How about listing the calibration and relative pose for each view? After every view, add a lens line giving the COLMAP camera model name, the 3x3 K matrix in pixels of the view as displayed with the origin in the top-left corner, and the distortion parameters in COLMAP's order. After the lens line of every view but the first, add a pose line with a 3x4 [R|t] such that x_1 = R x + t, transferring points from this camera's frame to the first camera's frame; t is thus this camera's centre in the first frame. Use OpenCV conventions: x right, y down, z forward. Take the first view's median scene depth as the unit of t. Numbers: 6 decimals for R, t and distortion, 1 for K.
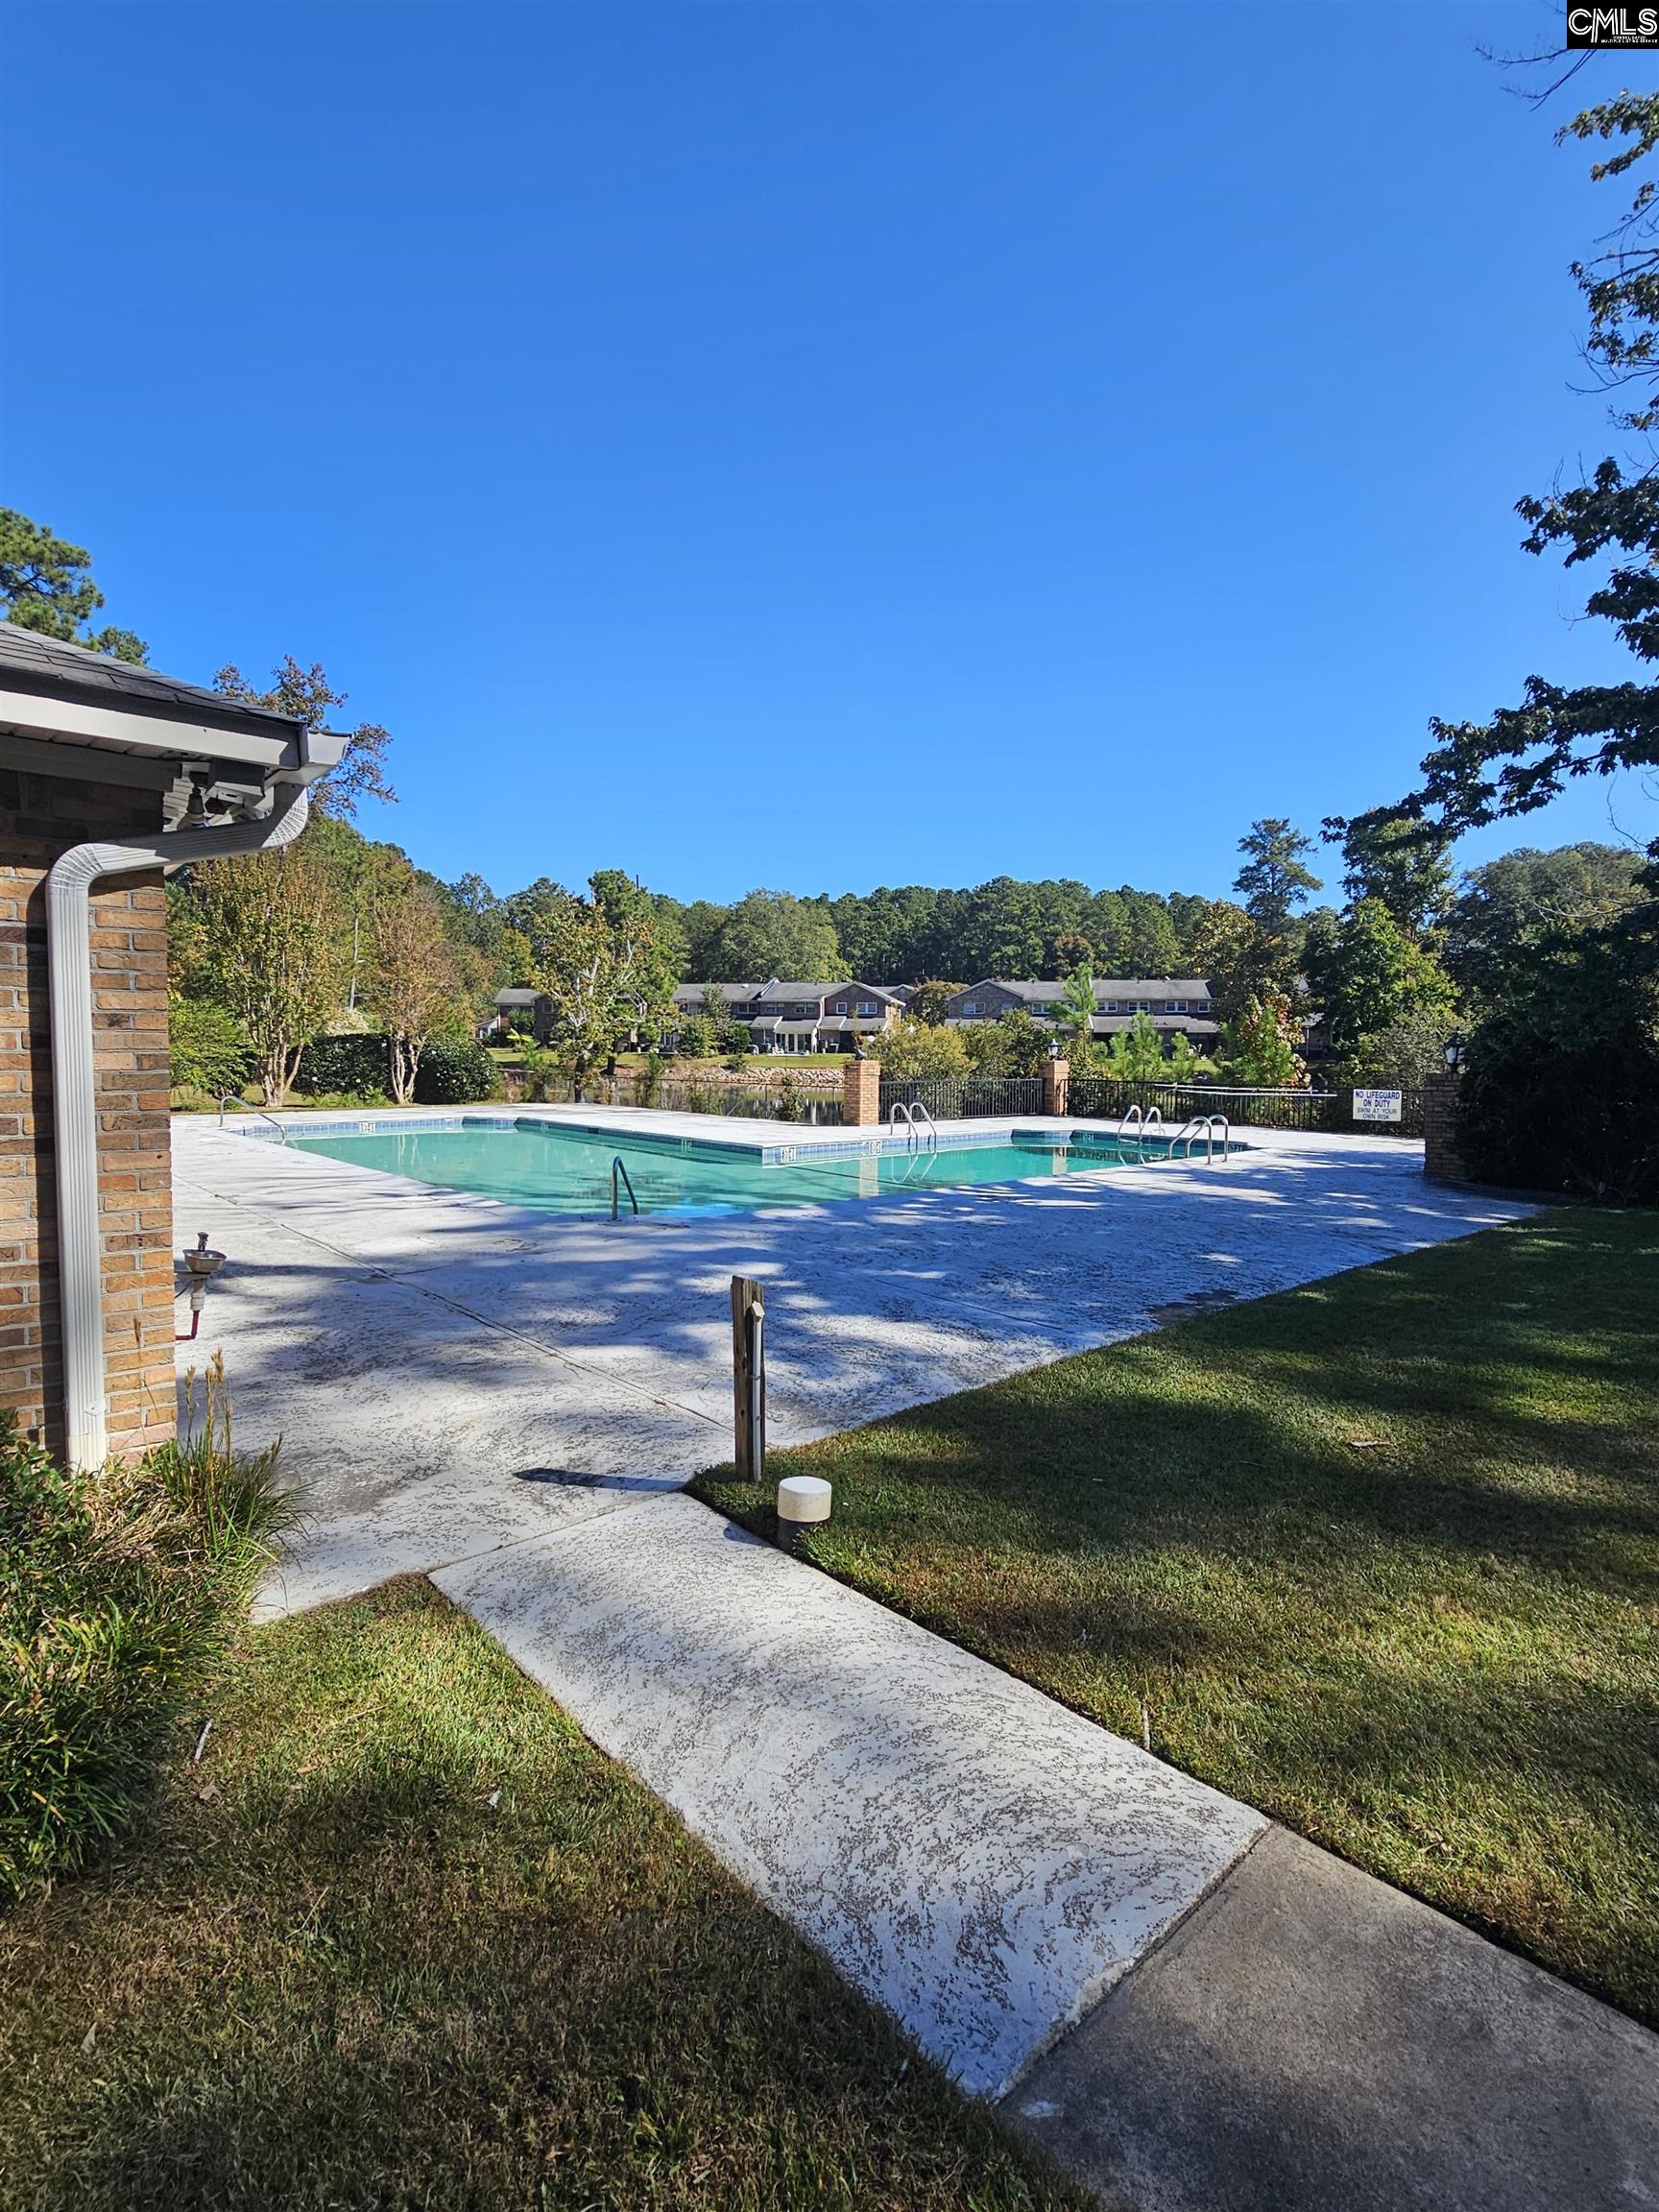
lens RADIAL K [[1089.3, 0, 826.7], [0, 1089.3, 1090.3], [0, 0, 1]] dist [0.000243, -0.000170]
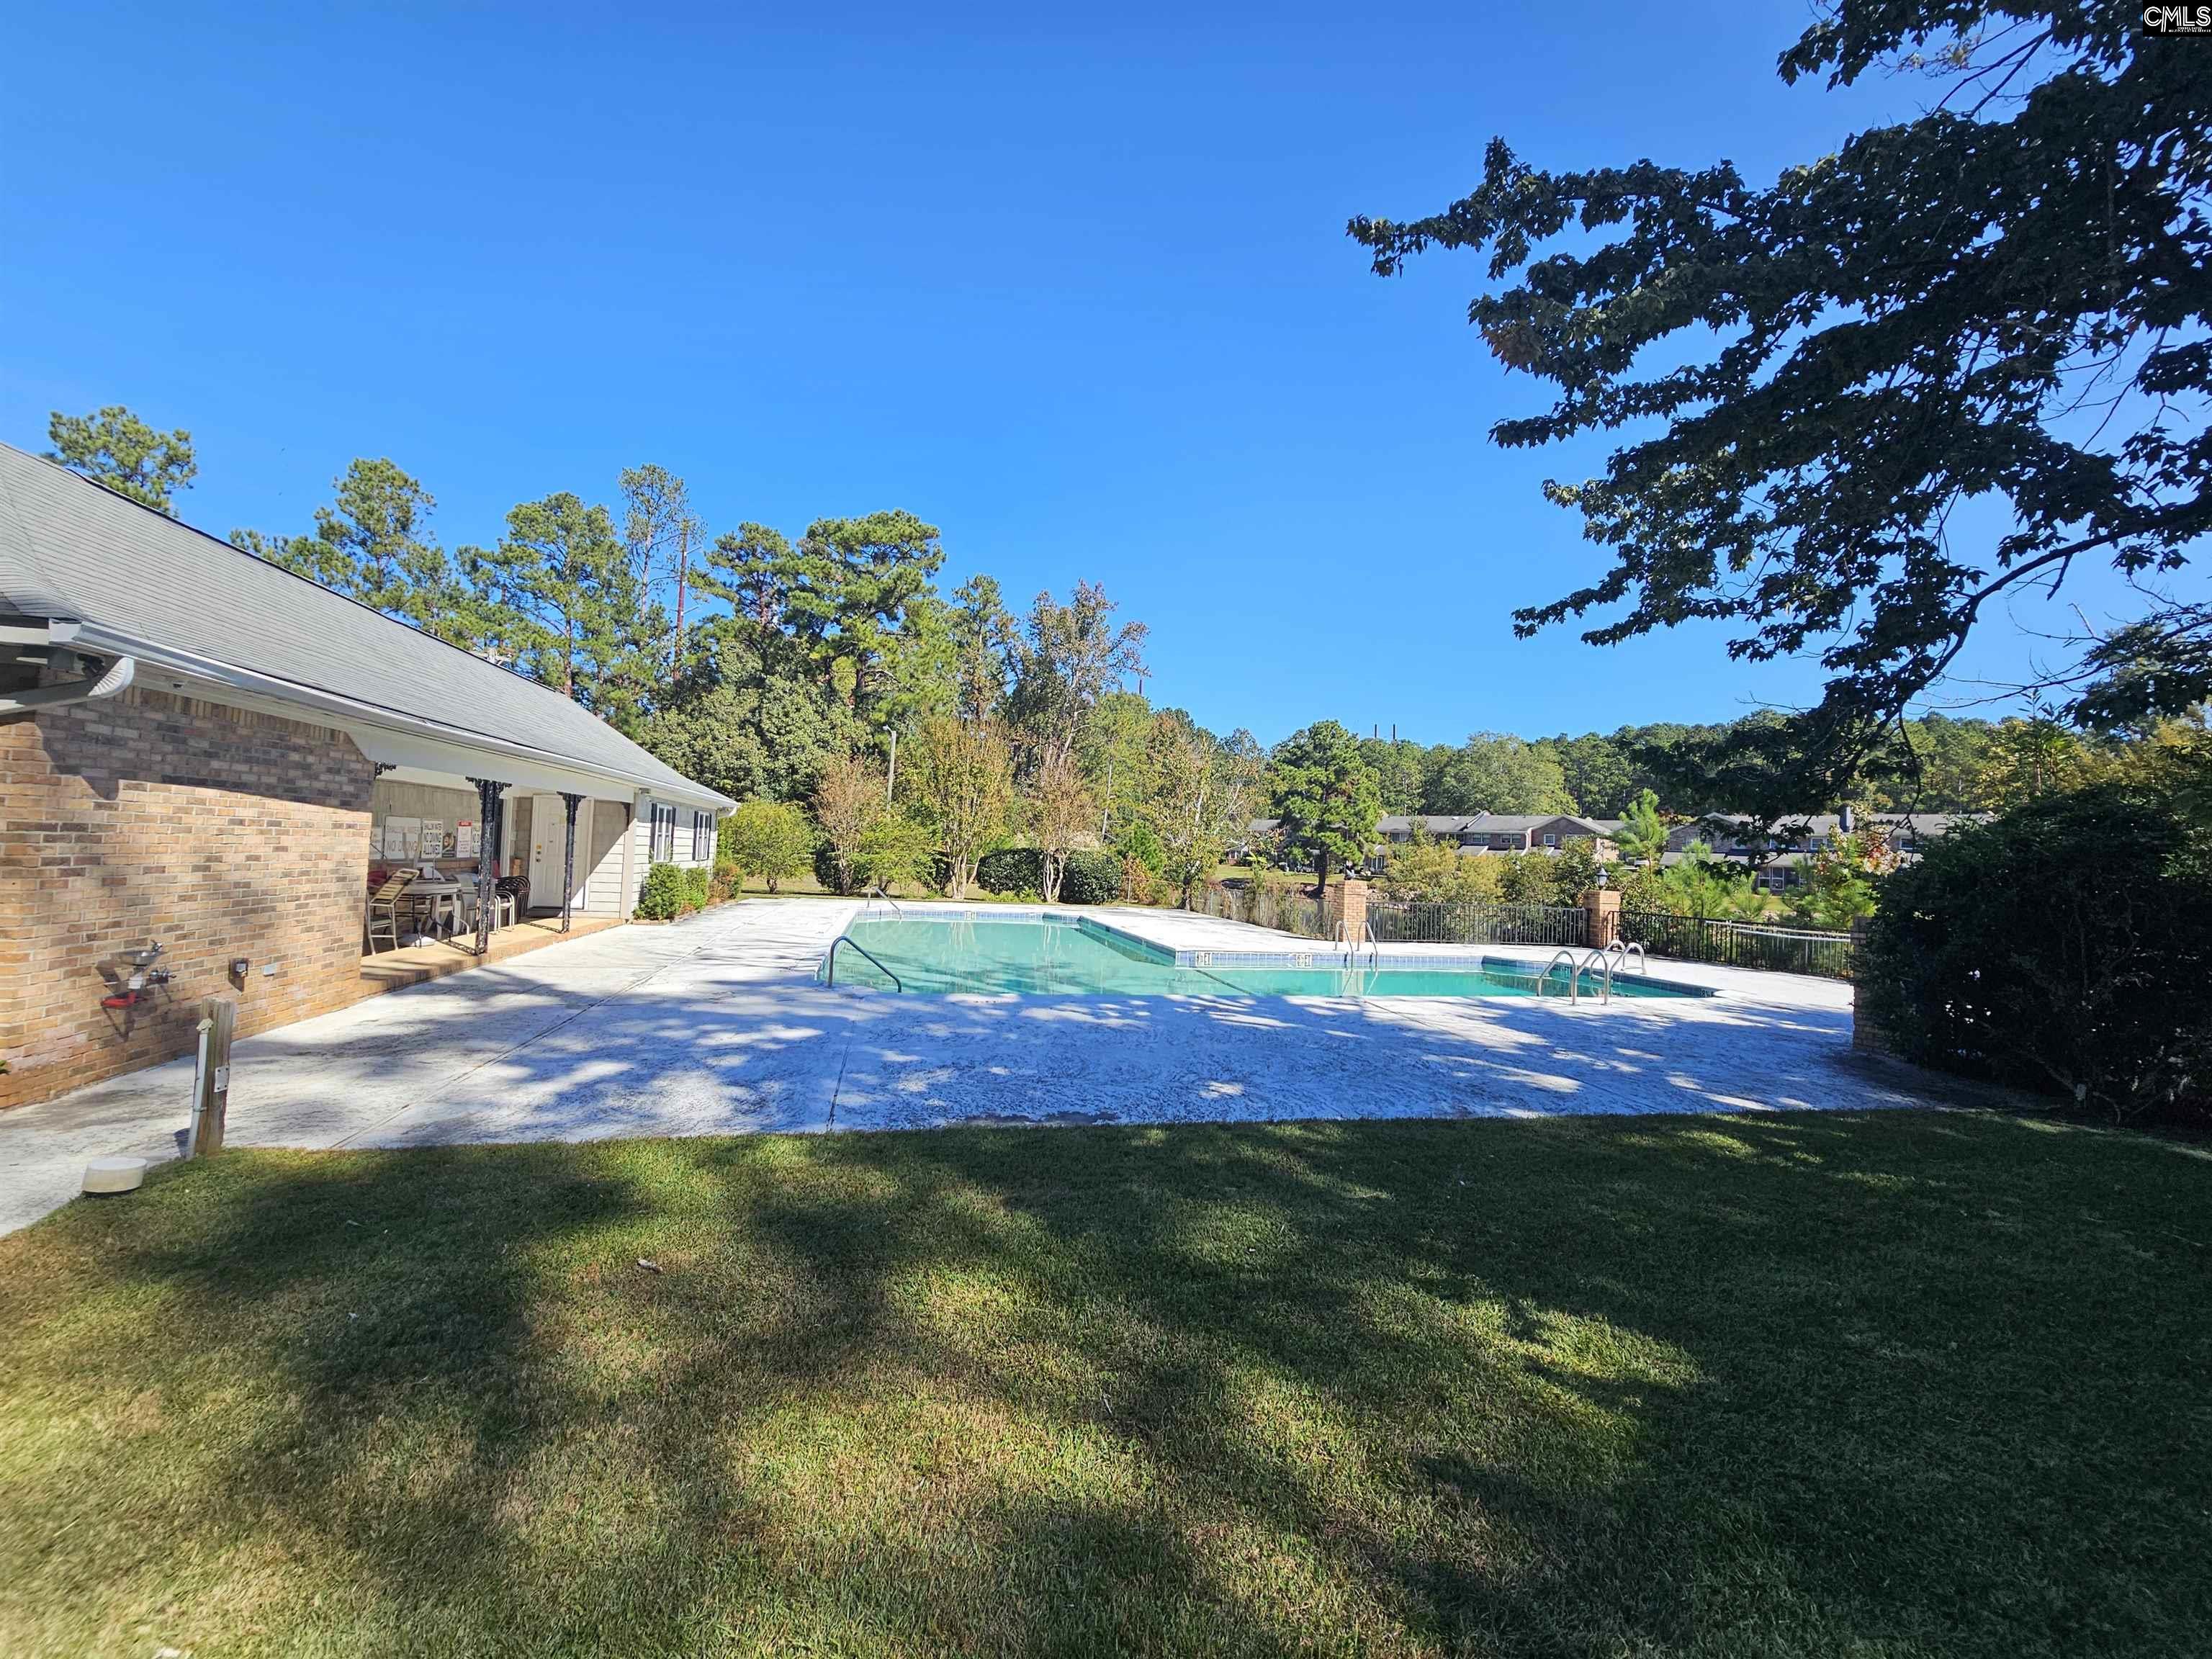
lens RADIAL K [[905.6, 0, 1101.6], [0, 905.6, 828.4], [0, 0, 1]] dist [0.000461, 0.000420]
pose [[0.870324, 0.011214, -0.492353, 0.100588], [-0.053396, 0.995996, -0.071702, -0.000687], [0.489577, 0.088694, 0.867437, 0.040854]]
